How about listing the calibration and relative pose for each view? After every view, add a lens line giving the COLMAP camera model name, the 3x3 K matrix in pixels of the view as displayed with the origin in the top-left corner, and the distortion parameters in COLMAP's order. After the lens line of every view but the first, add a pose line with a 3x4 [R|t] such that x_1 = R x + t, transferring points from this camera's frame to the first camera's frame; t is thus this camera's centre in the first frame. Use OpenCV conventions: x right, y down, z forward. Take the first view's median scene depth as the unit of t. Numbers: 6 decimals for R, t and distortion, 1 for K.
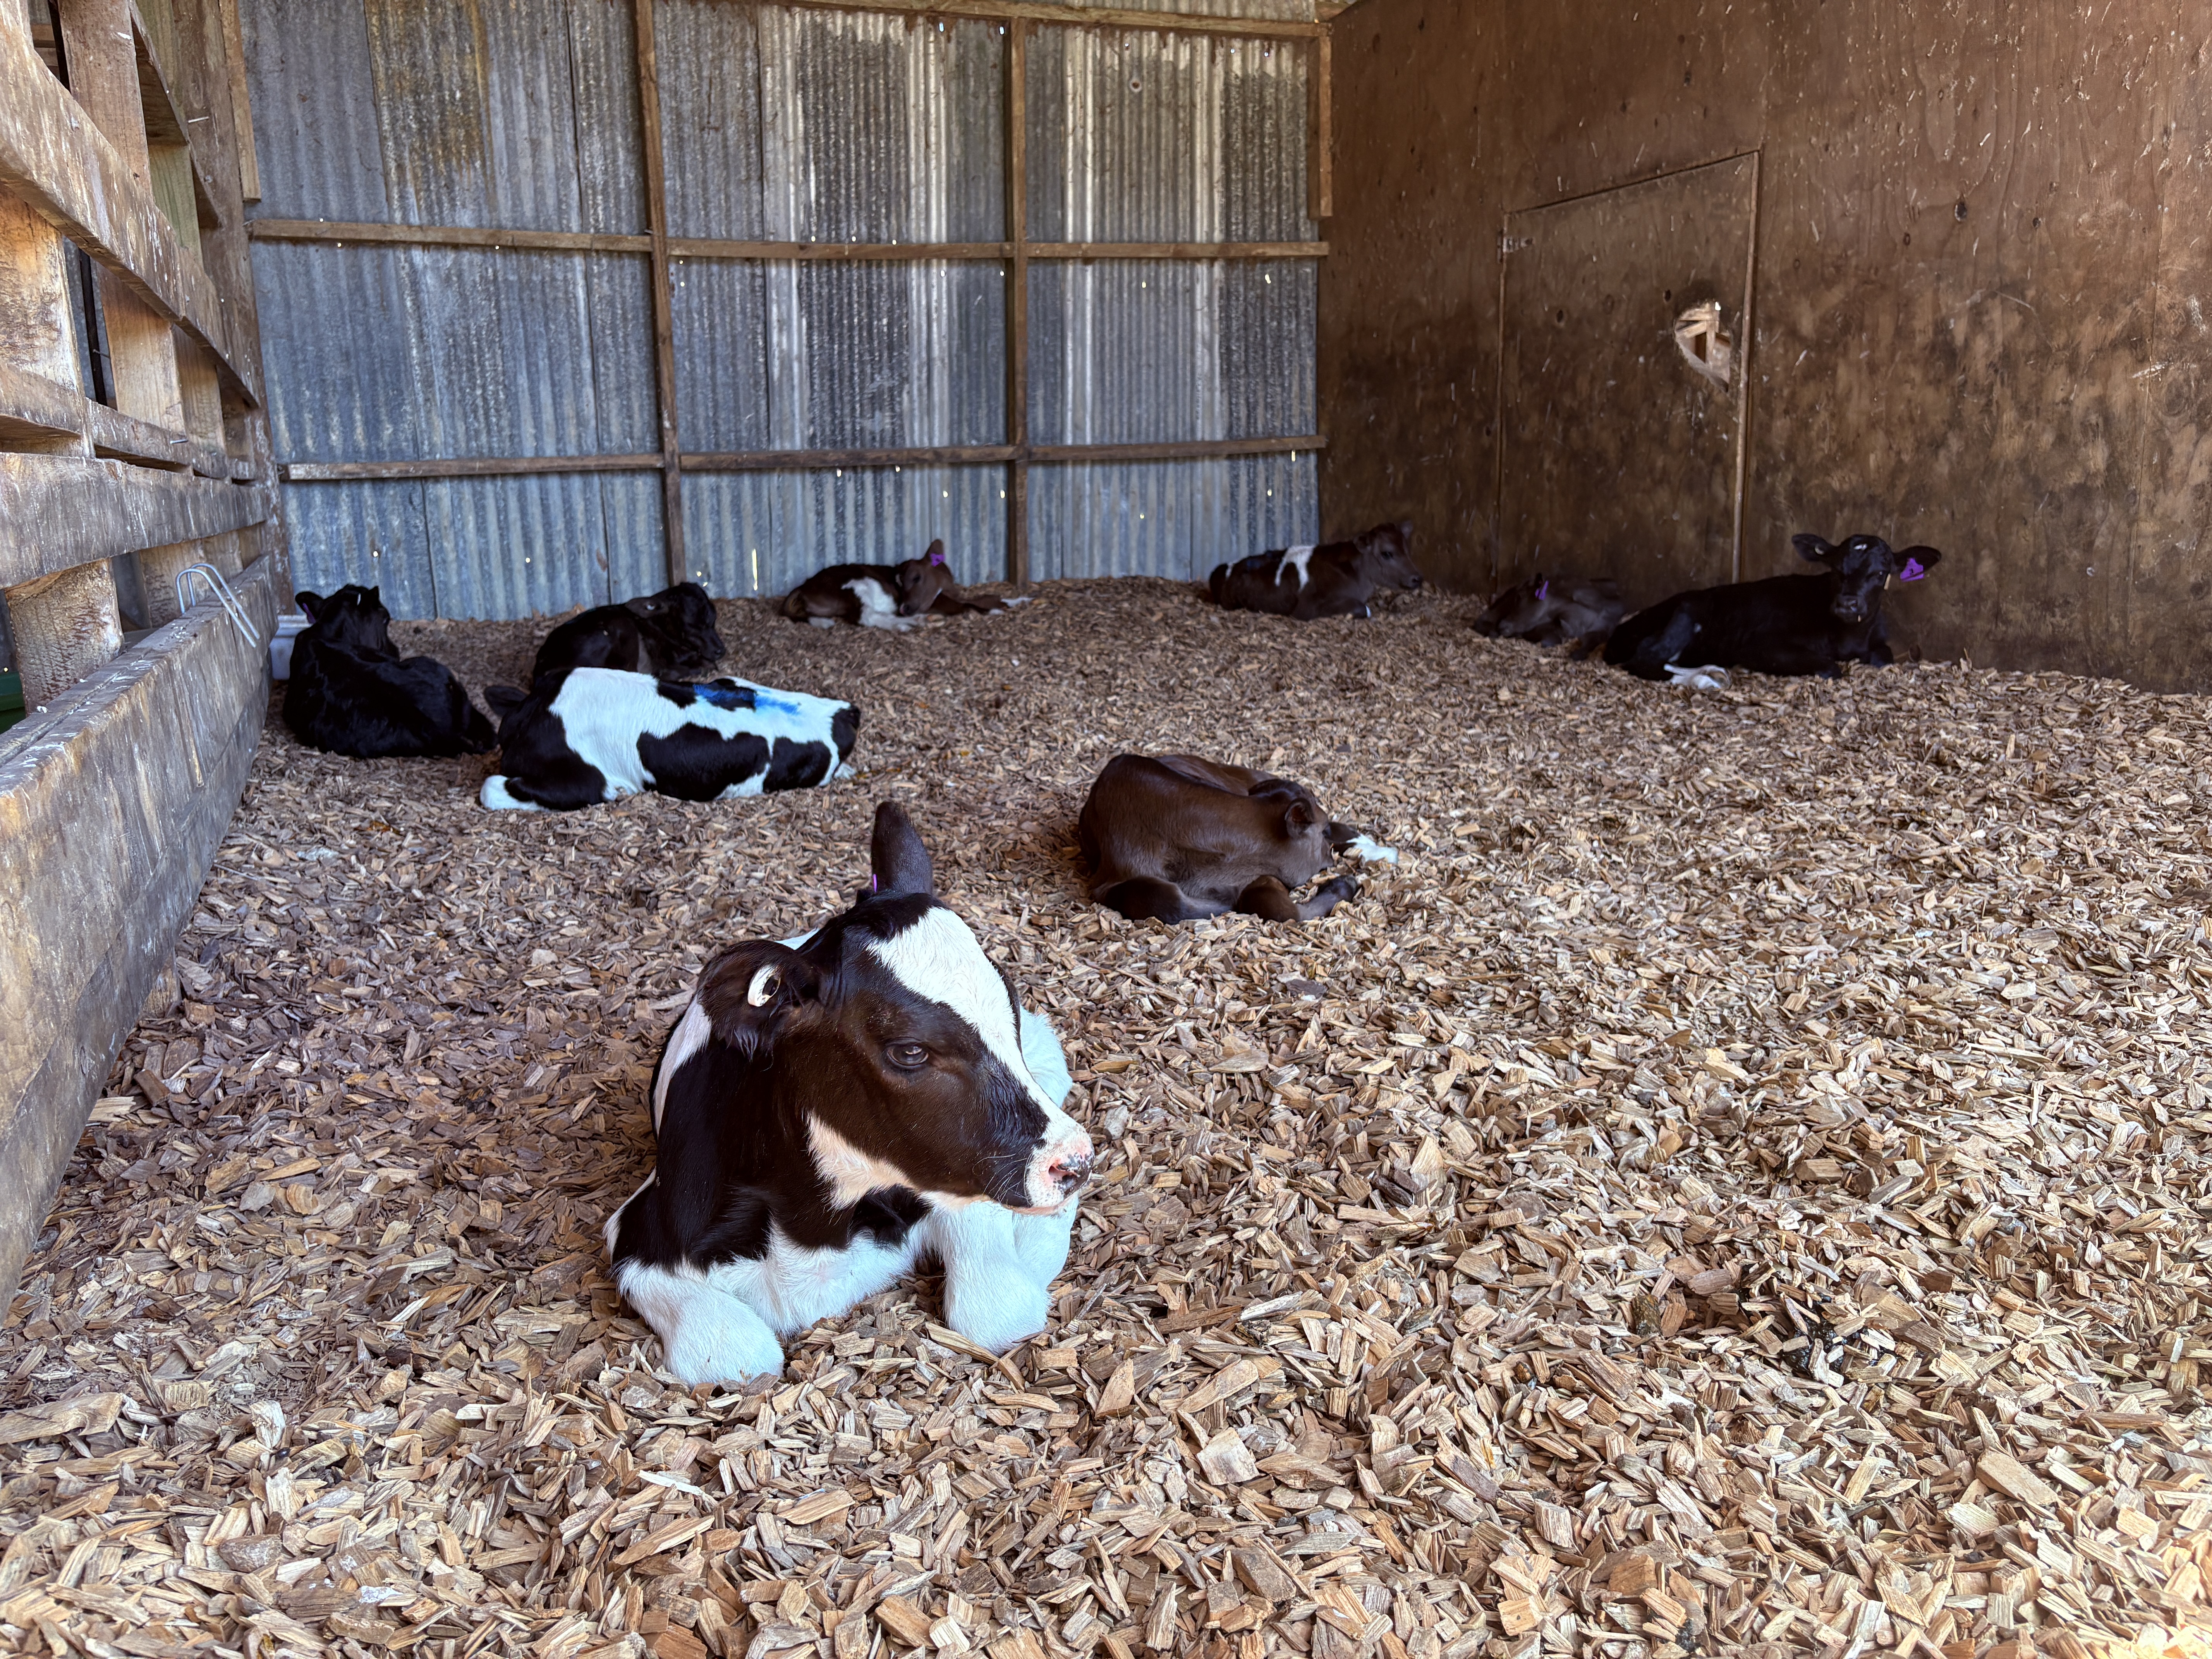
lens RADIAL K [[1808.1, 0, 1093.9], [0, 1808.1, 831.6], [0, 0, 1]] dist [0.057384, -0.067448]
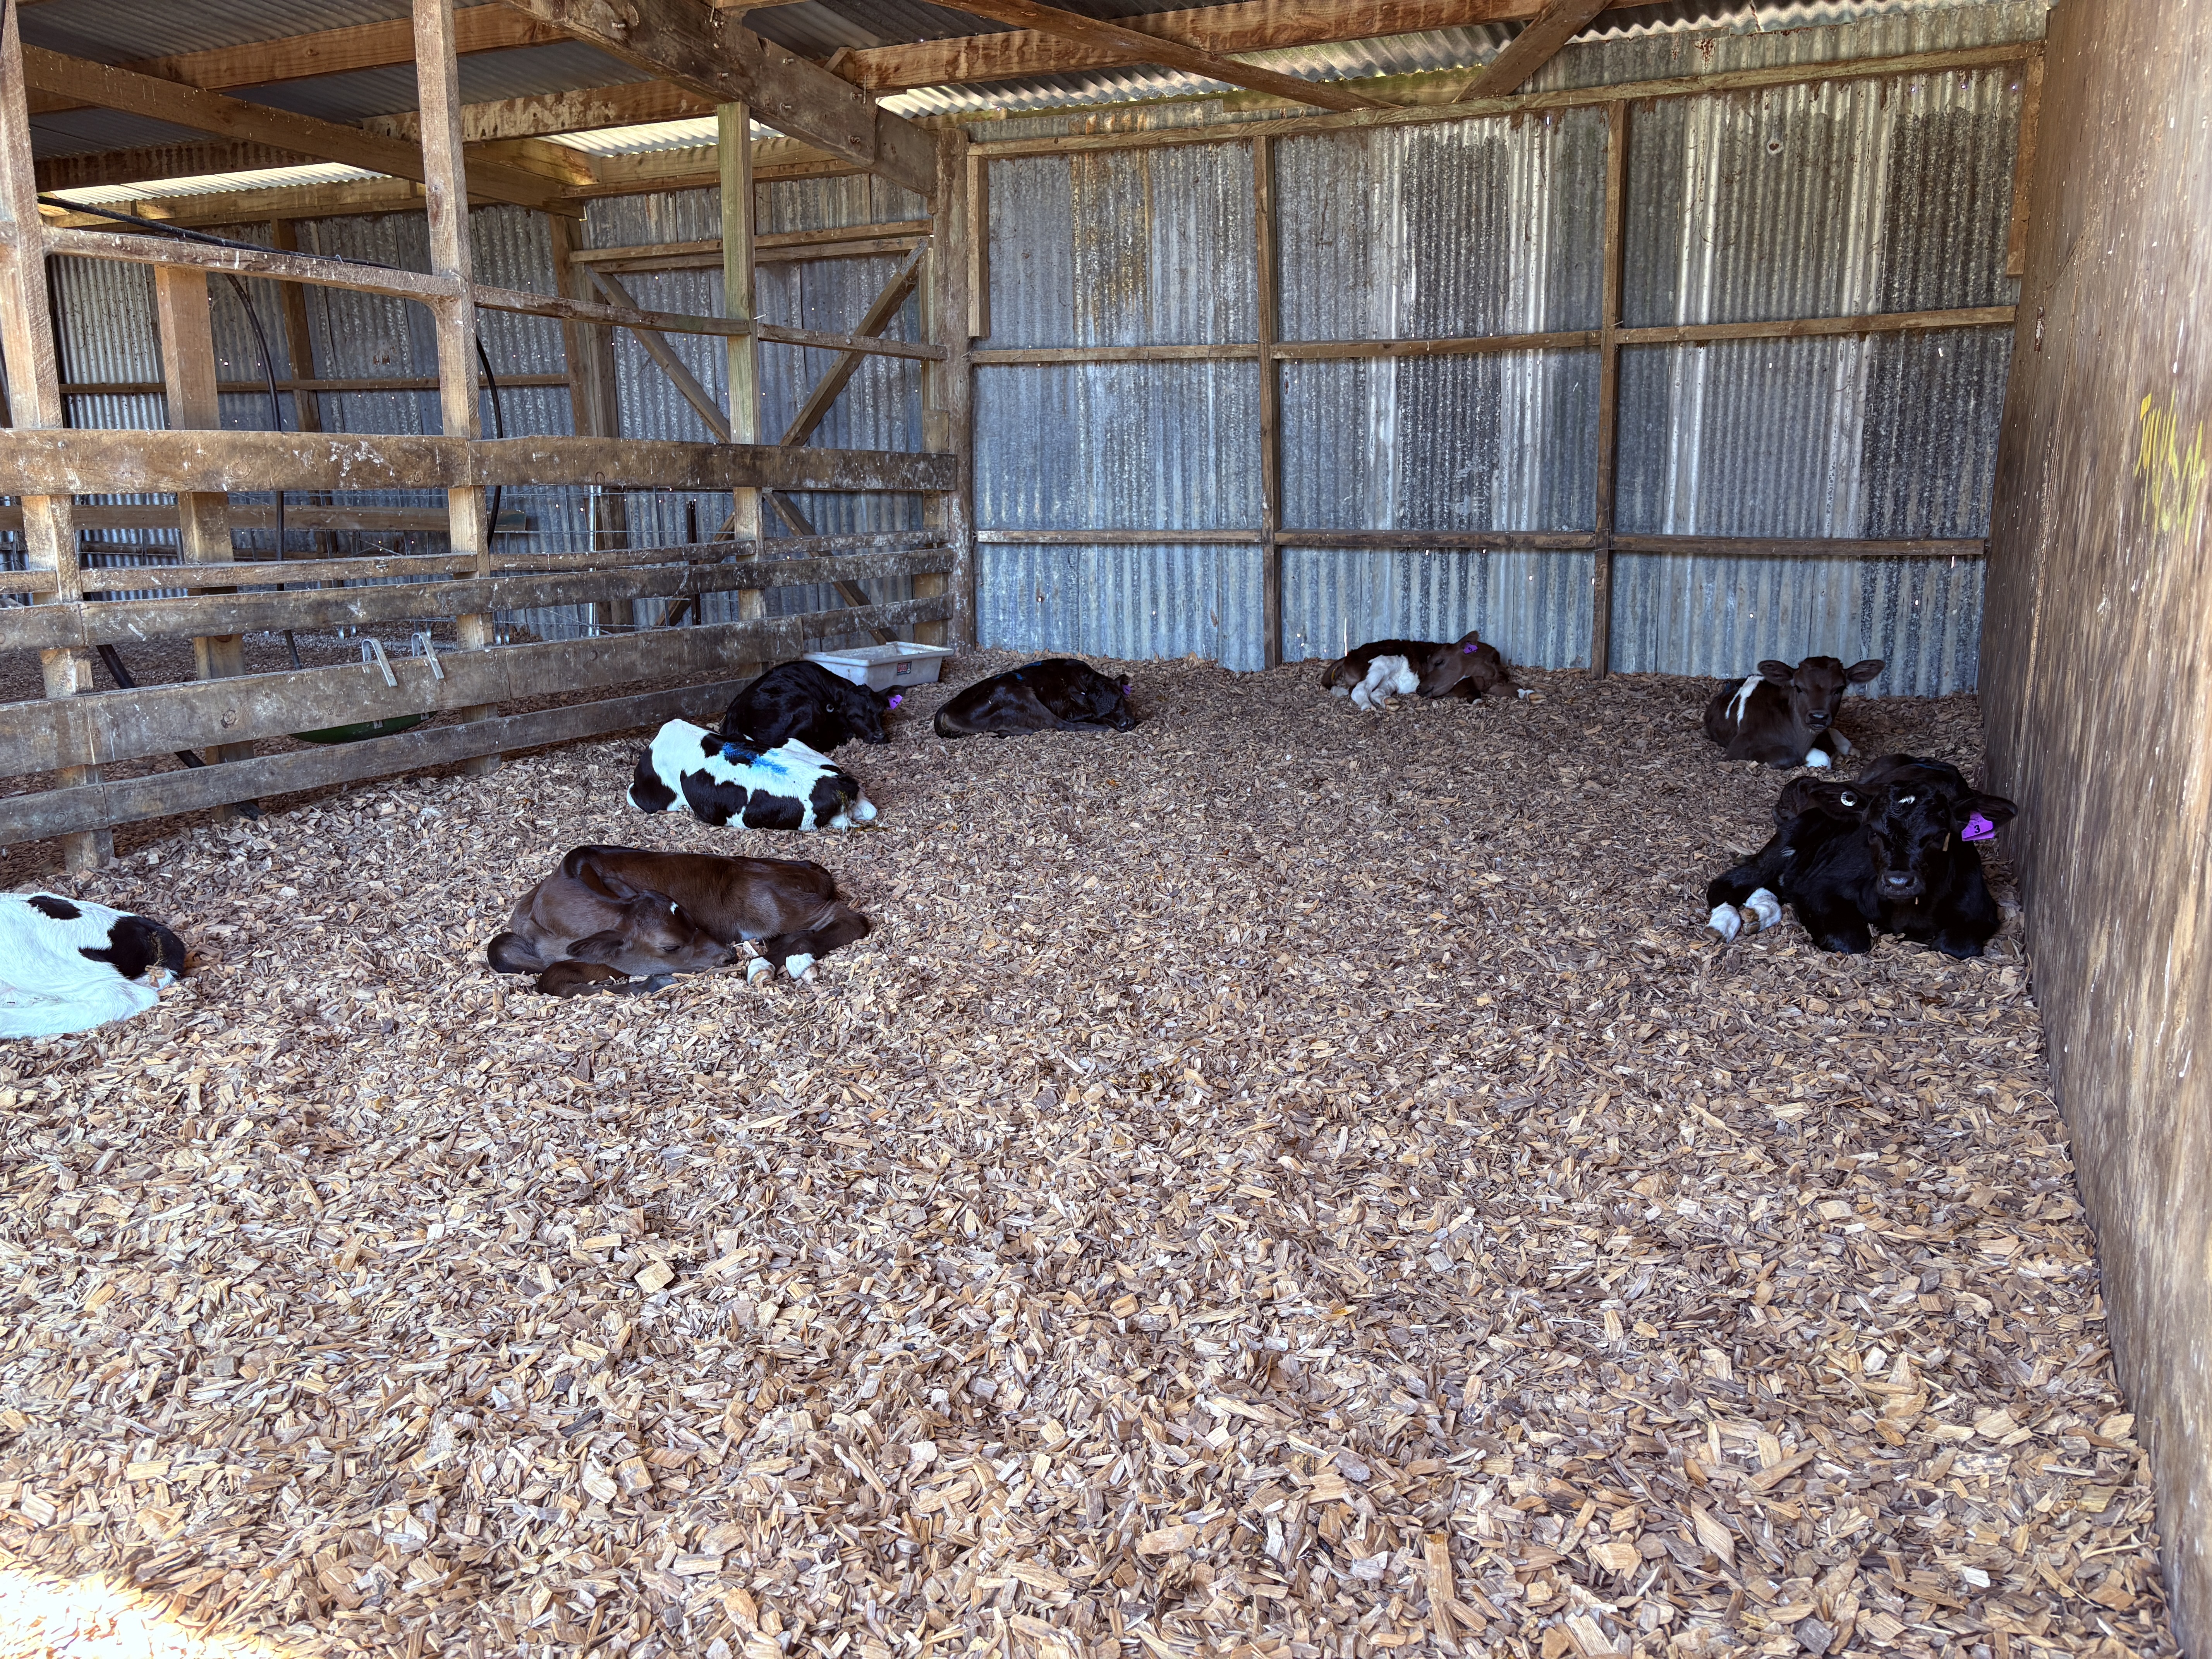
lens RADIAL K [[1803.1, 0, 1106.0], [0, 1803.1, 829.5], [0, 0, 1]] dist [0.056998, -0.066572]
pose [[0.625059, 0.186281, -0.758024, 0.581193], [-0.169517, 0.980325, 0.101128, -0.116250], [0.761948, 0.065287, 0.644339, 0.191962]]
